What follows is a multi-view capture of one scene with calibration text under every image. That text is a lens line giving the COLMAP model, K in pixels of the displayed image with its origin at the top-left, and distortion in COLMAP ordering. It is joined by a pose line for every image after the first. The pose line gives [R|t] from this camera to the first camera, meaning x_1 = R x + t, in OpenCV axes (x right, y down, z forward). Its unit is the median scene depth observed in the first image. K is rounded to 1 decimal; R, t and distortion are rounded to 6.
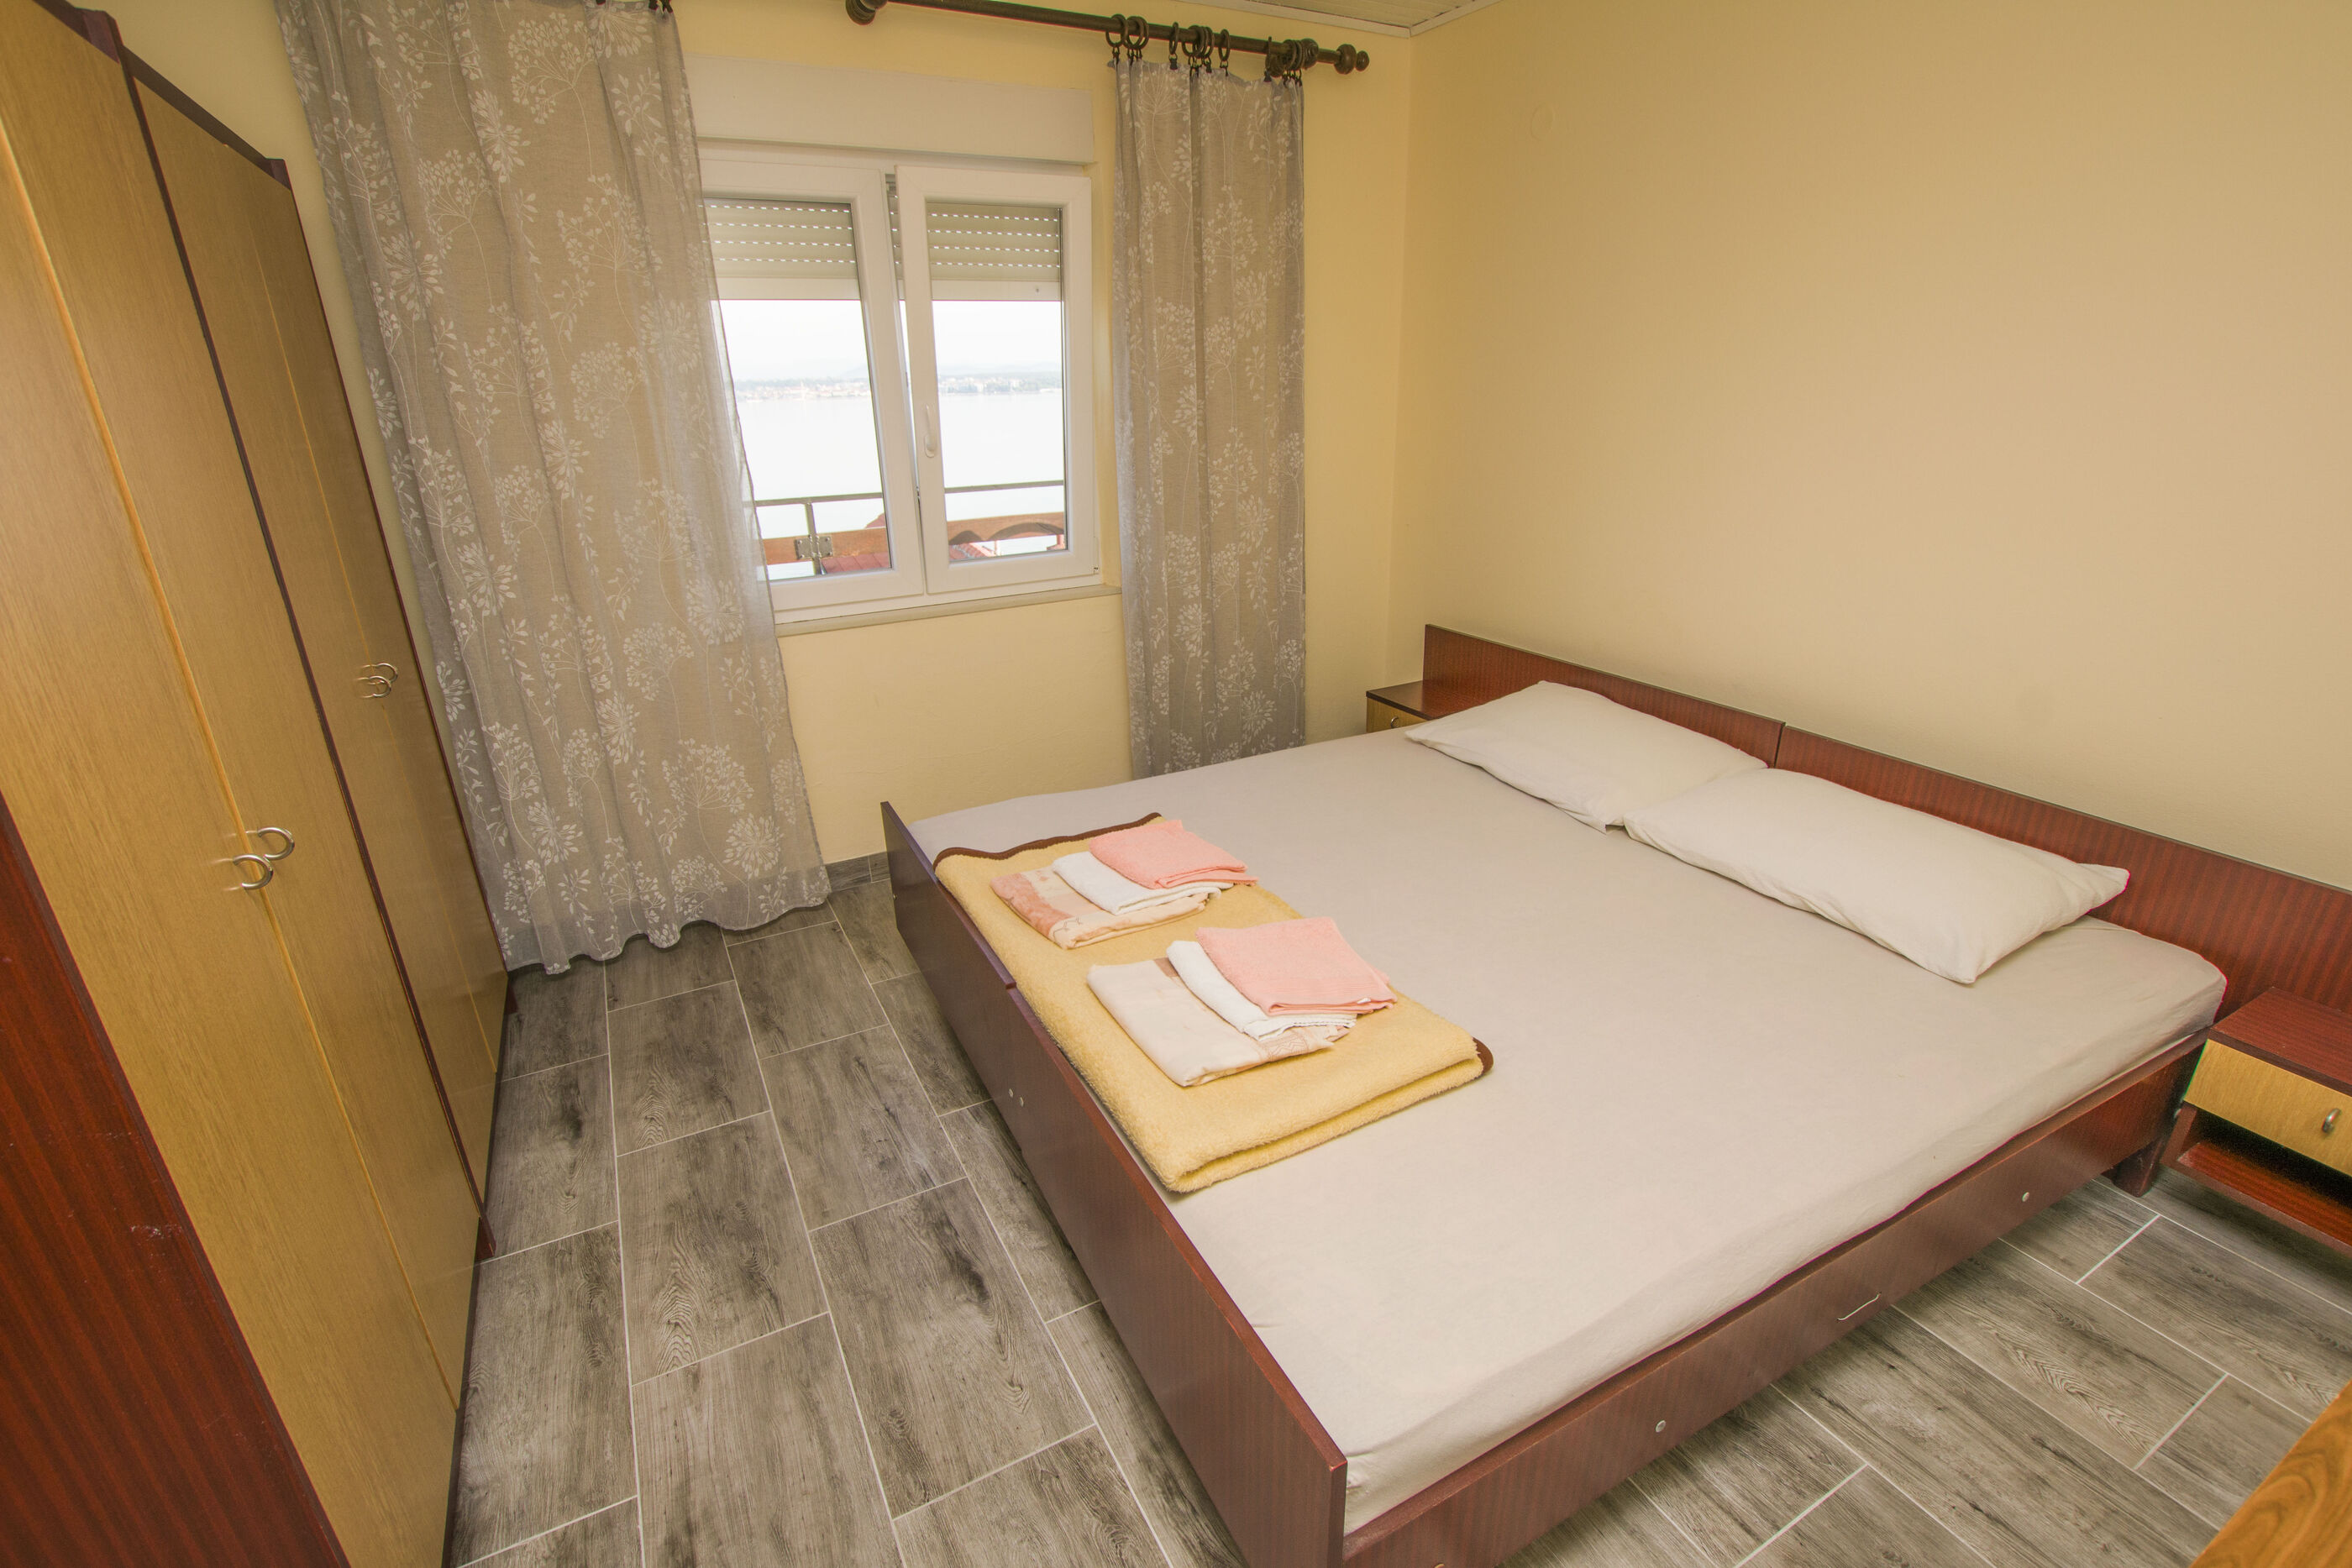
lens RADIAL K [[1036.1, 0, 1164.4], [0, 1036.1, 763.7], [0, 0, 1]] dist [-0.039601, 0.006771]
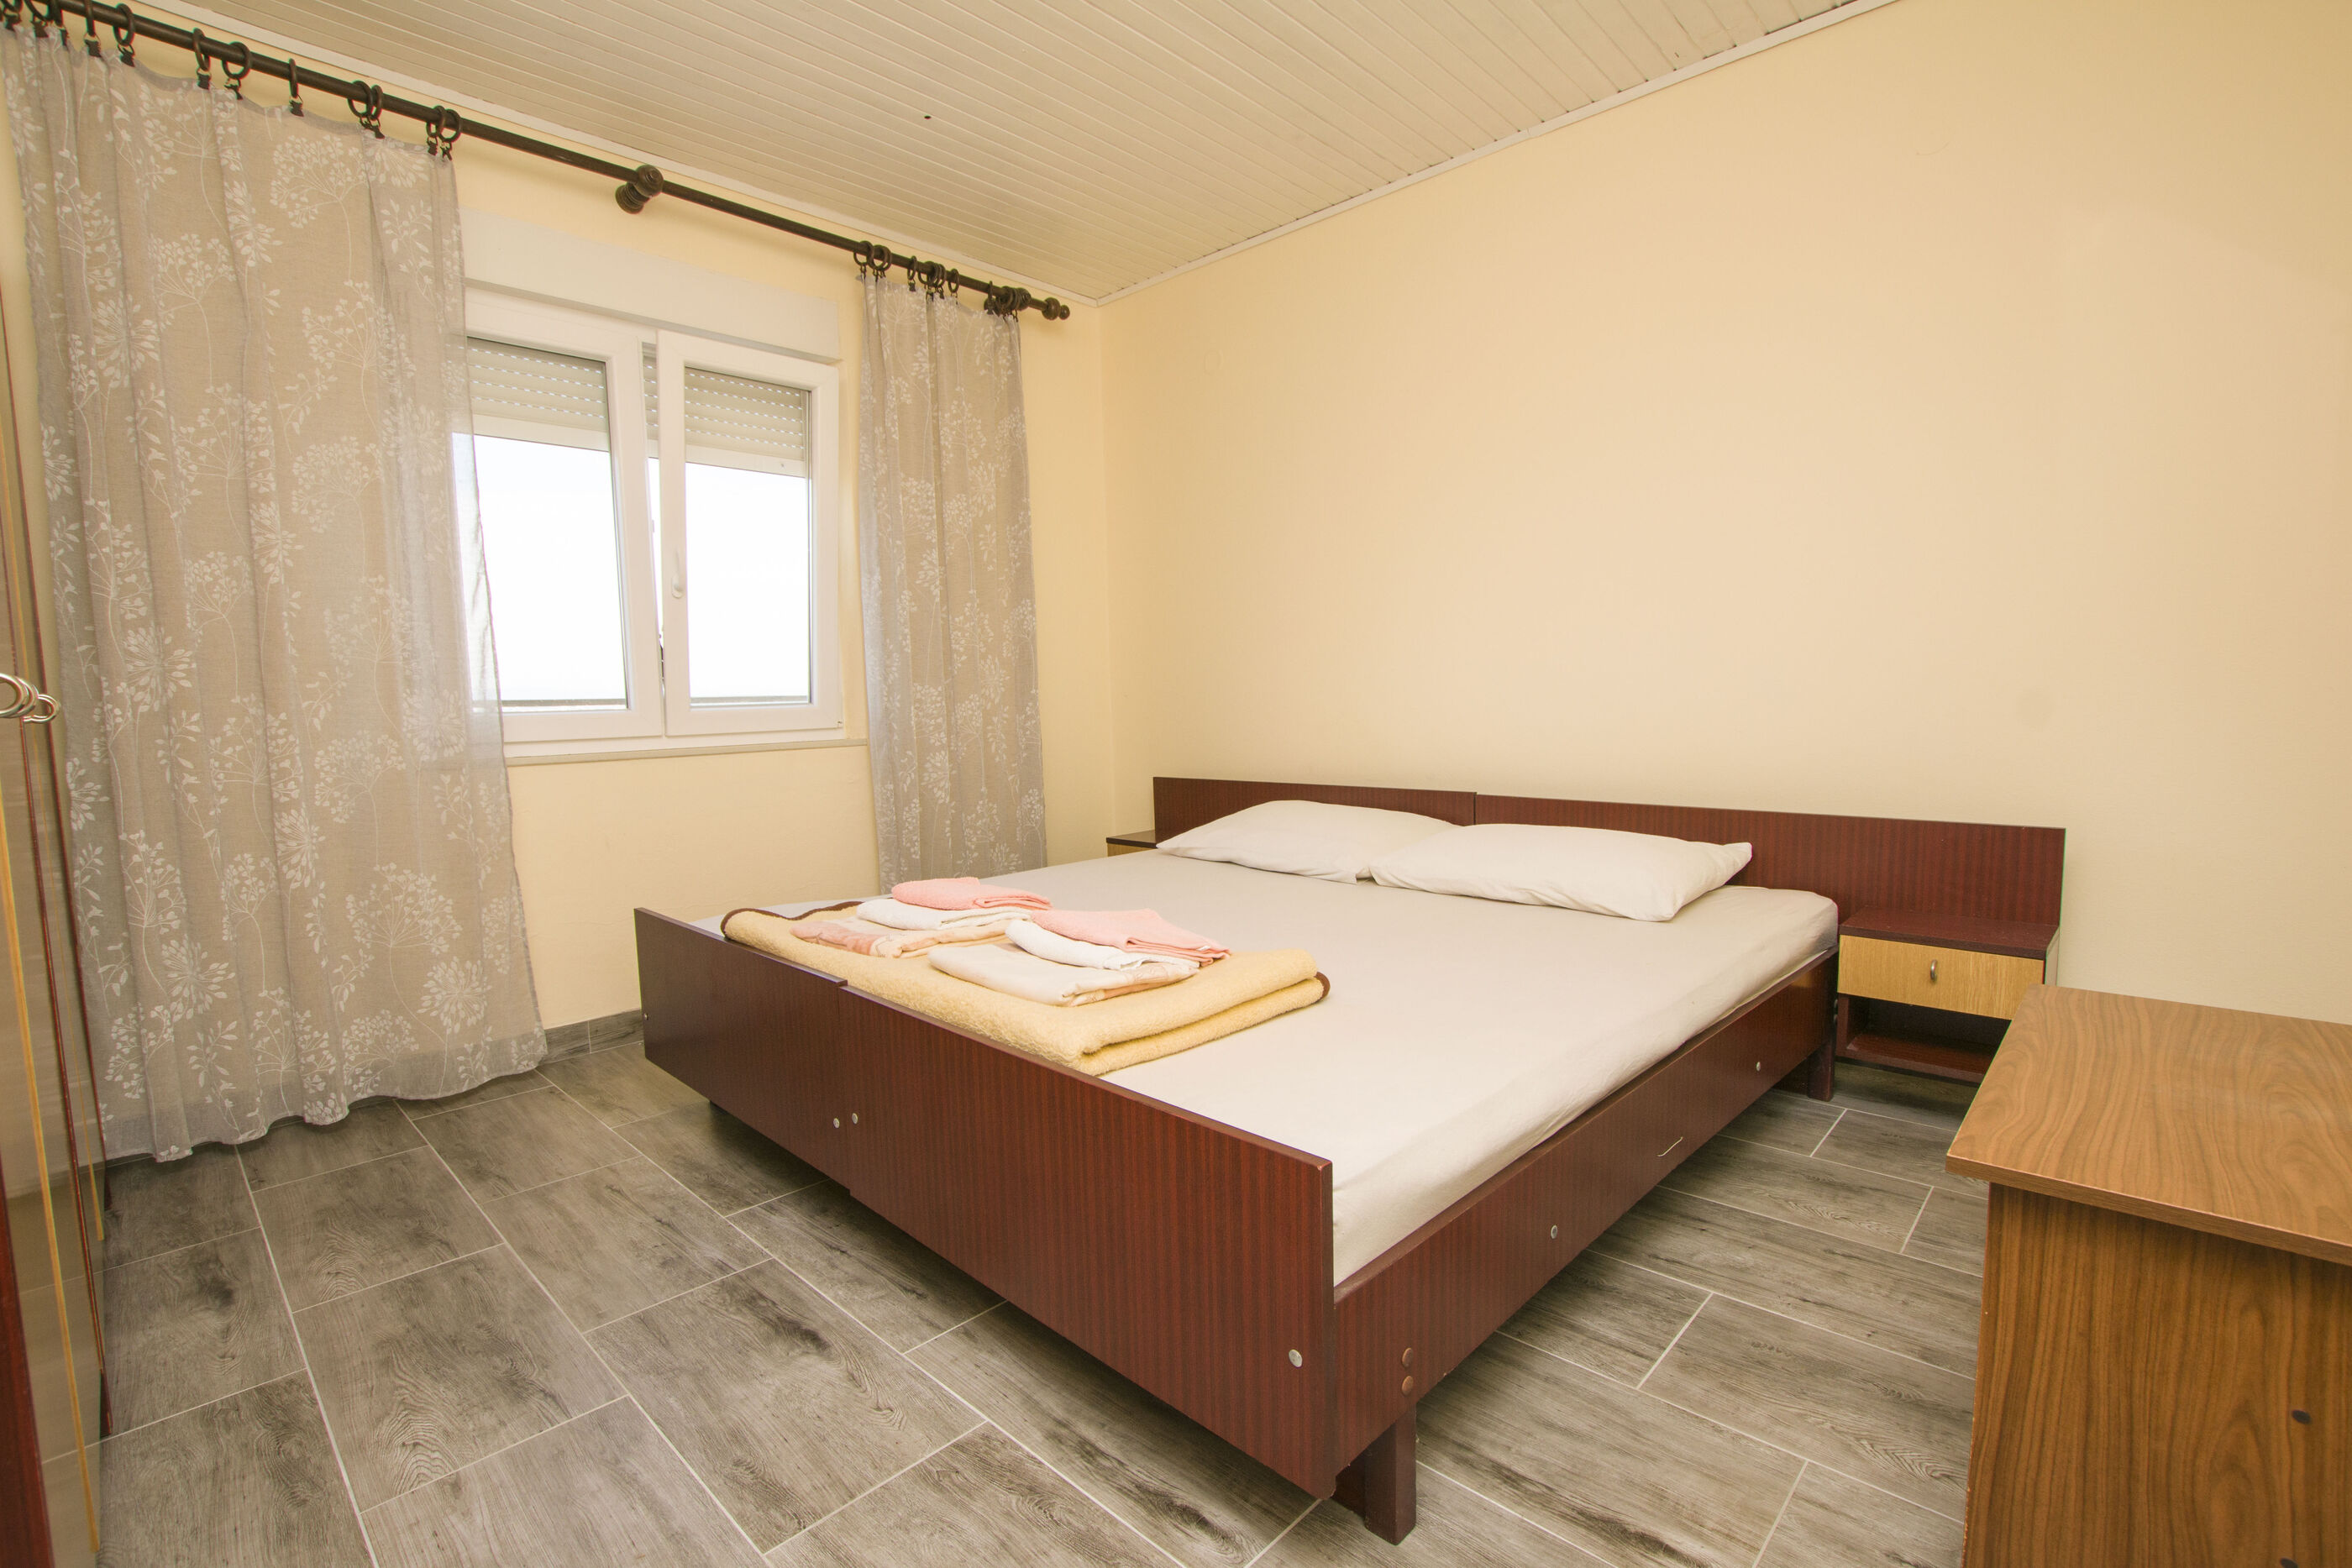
lens RADIAL K [[1036.1, 0, 1150.4], [0, 1036.1, 767.1], [0, 0, 1]] dist [-0.039601, 0.006771]
pose [[0.954919, -0.020262, 0.296173, -0.117365], [0.101215, 0.960112, -0.260653, 0.226793], [-0.279078, 0.278880, 0.918880, 0.000470]]
